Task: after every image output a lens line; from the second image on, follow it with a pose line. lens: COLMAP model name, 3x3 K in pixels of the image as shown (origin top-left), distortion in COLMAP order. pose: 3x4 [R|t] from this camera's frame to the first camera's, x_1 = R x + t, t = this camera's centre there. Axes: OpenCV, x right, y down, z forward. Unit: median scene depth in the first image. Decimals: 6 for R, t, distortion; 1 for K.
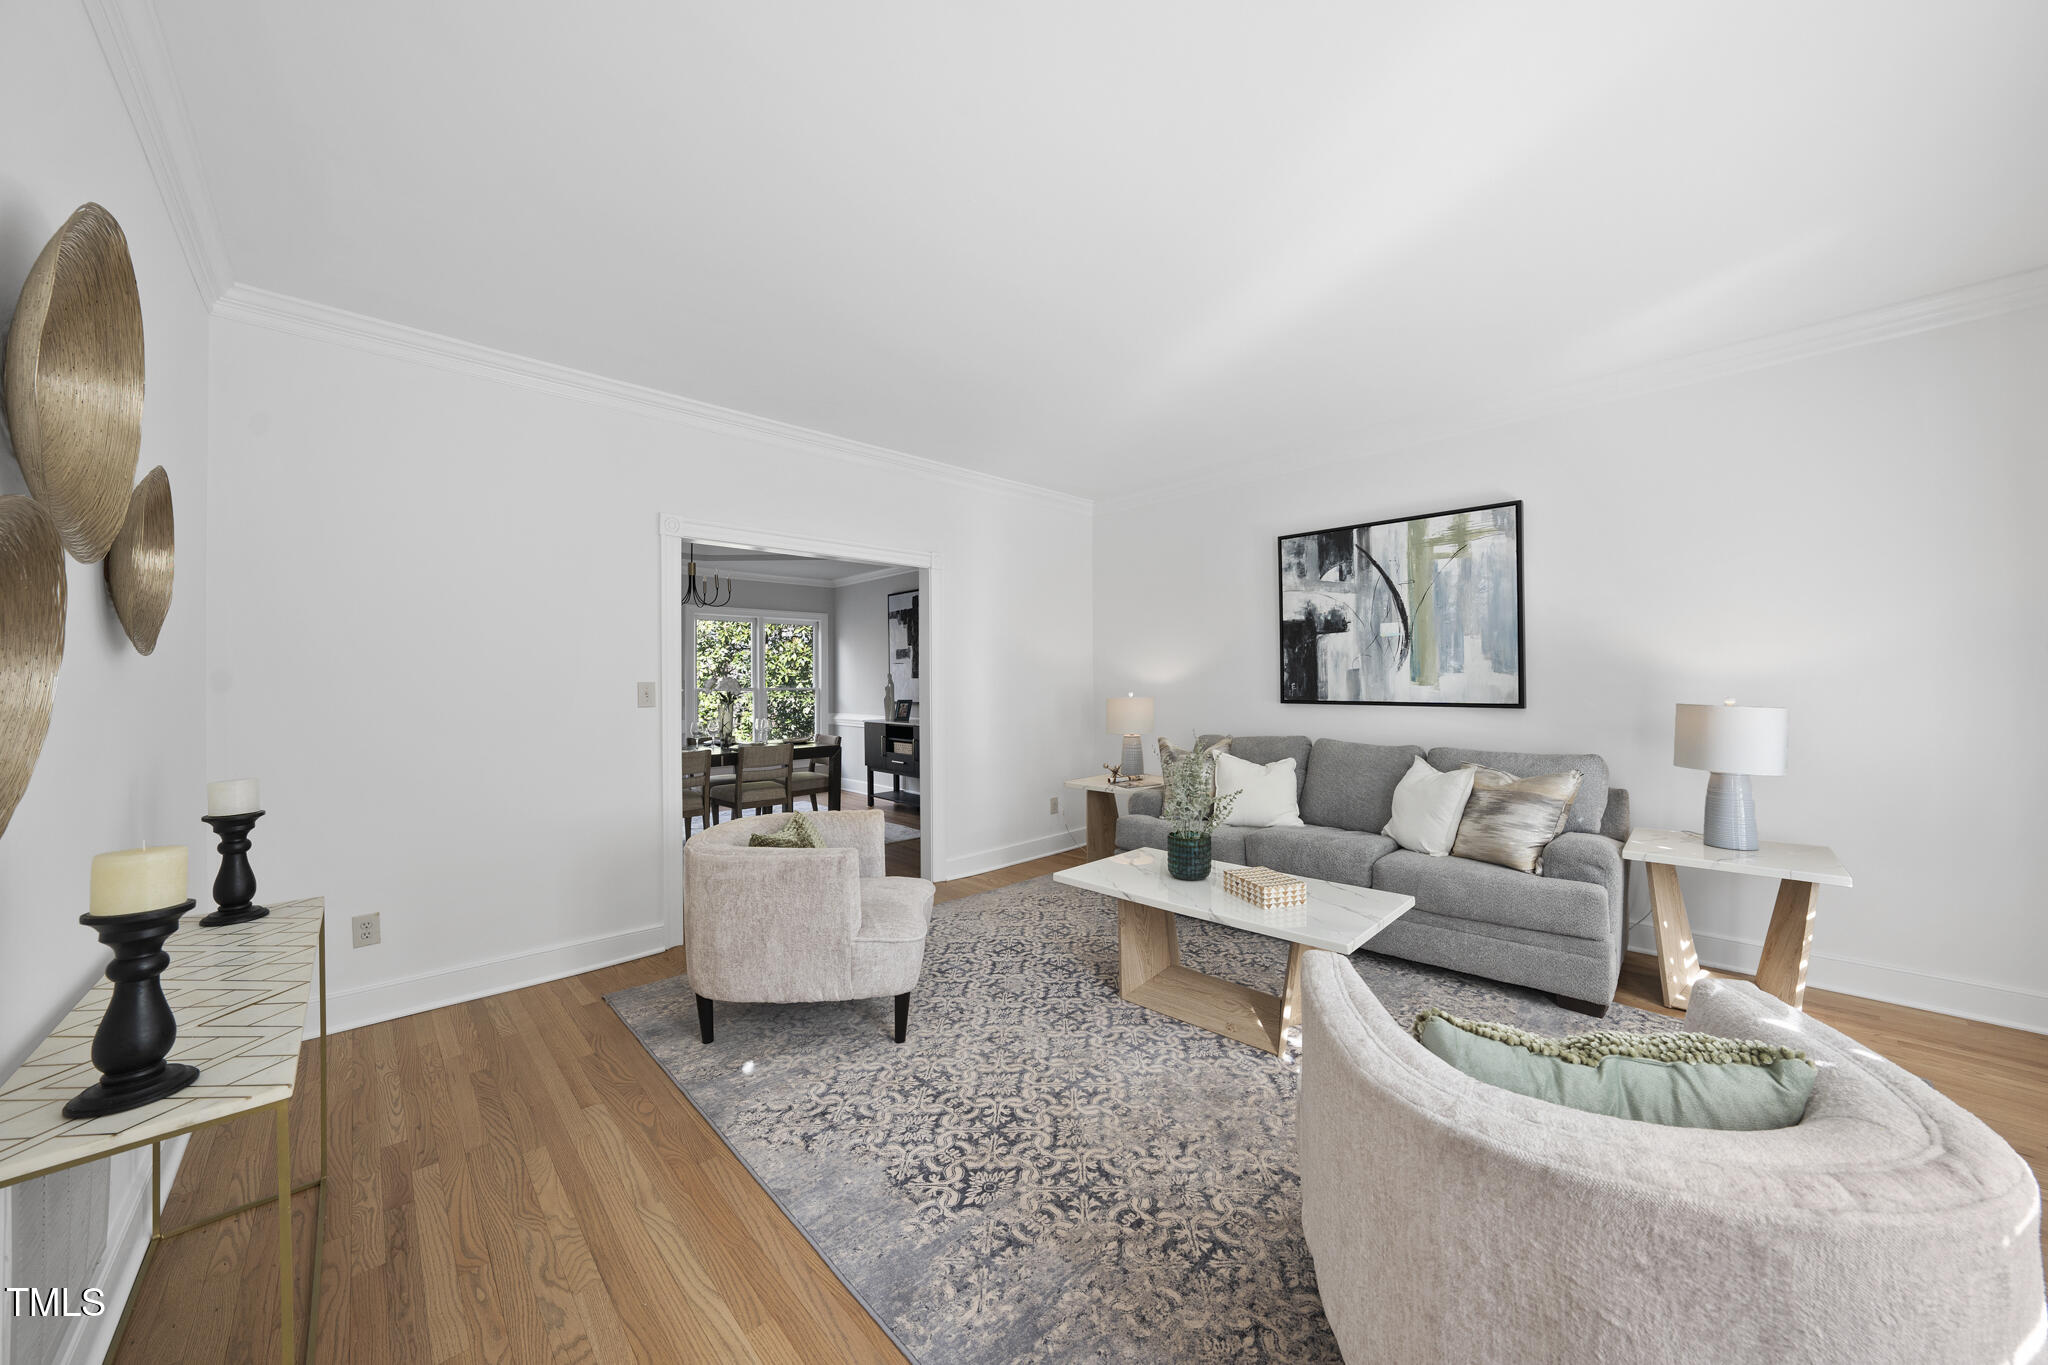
lens RADIAL K [[696.8, 0, 1024.0], [0, 696.8, 682.5], [0, 0, 1]] dist [-0.009600, -0.000176]
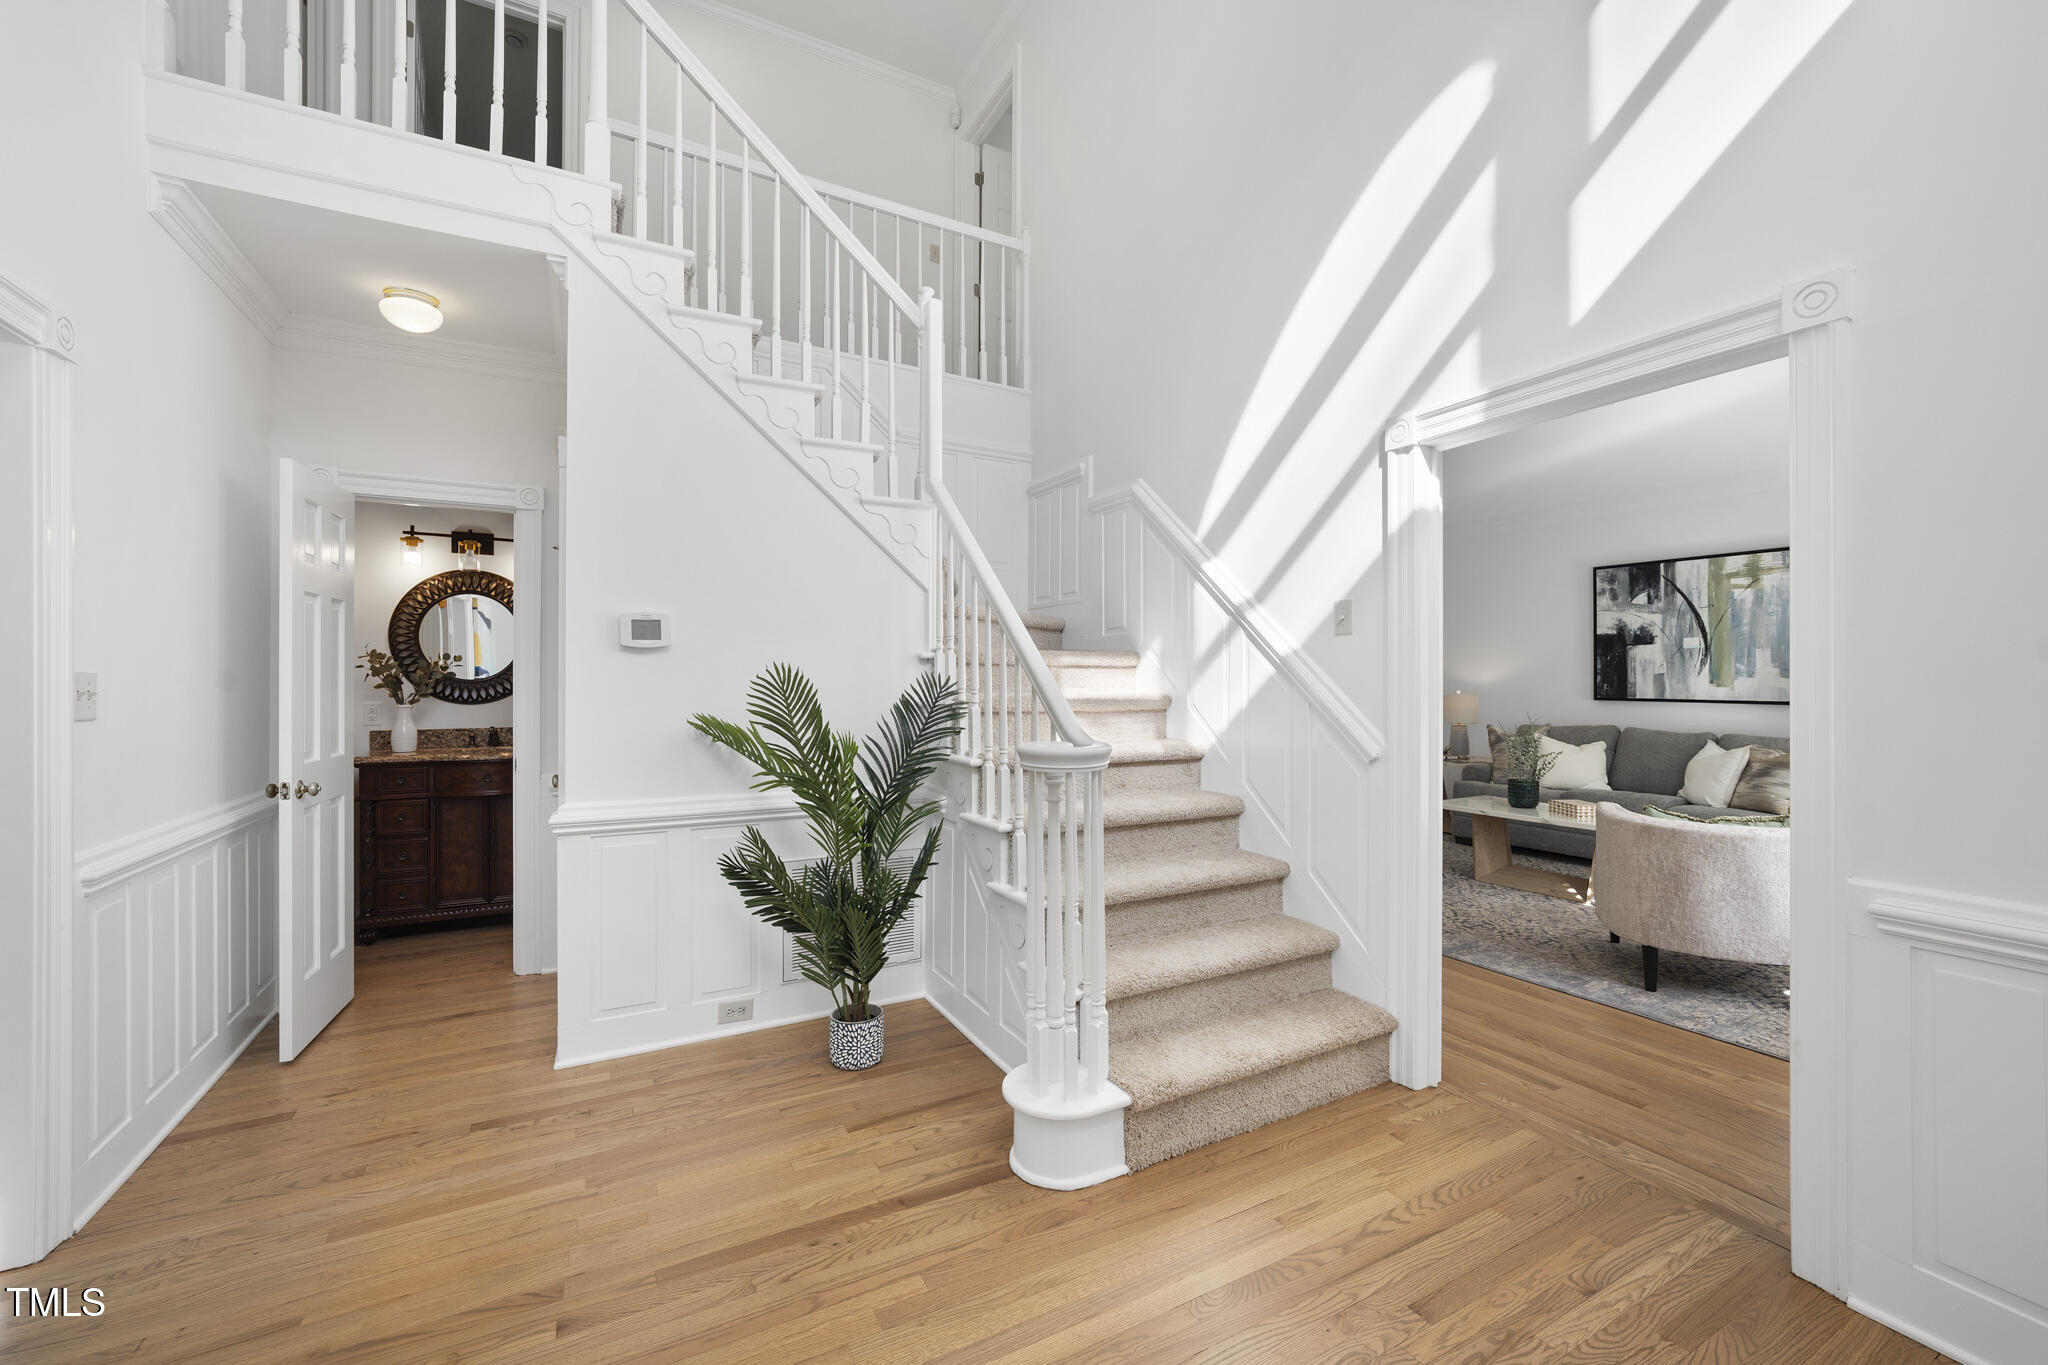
lens RADIAL K [[829.9, 0, 1024.0], [0, 829.9, 682.5], [0, 0, 1]] dist [-0.000420, 0.000085]
pose [[0.966970, 0.009490, -0.254712, -0.267567], [-0.008543, 0.999952, 0.004822, -0.000307], [0.254745, -0.002486, 0.967005, -0.777262]]
